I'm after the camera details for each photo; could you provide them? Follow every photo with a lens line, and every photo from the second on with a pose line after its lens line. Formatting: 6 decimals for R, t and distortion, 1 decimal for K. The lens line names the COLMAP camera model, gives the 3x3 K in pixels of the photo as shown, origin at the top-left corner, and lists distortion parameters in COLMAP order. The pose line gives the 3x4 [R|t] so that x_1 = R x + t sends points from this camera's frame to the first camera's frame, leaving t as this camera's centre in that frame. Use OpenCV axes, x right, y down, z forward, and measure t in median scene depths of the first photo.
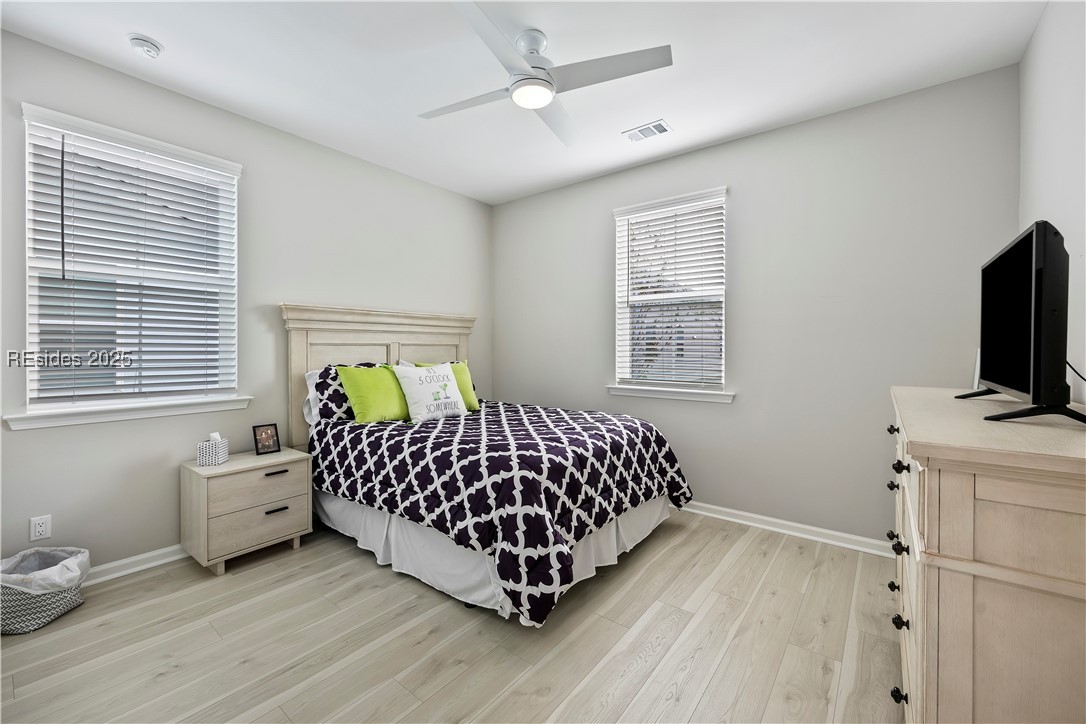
lens RADIAL K [[437.6, 0, 543.7], [0, 437.6, 360.3], [0, 0, 1]] dist [-0.000576, 0.000602]
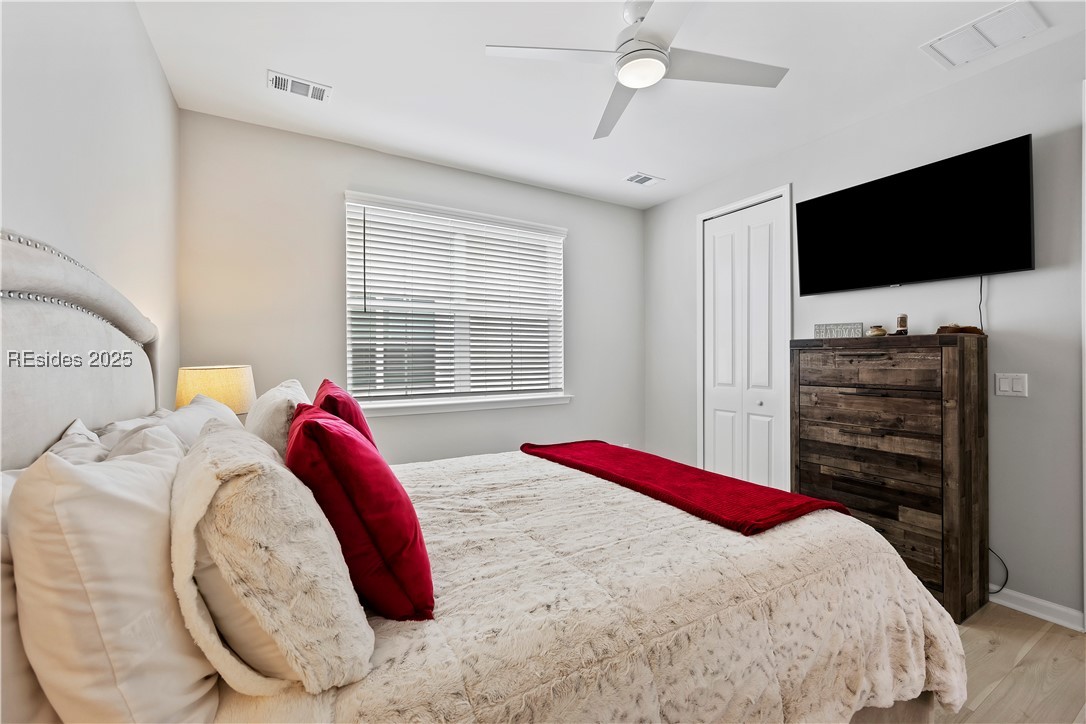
lens RADIAL K [[437.6, 0, 542.5], [0, 437.6, 366.9], [0, 0, 1]] dist [-0.000576, 0.000602]
pose [[0.938645, -0.006368, -0.344827, -0.169329], [0.004473, 0.999970, -0.006291, 0.002174], [0.344856, 0.004363, 0.938645, -0.201391]]
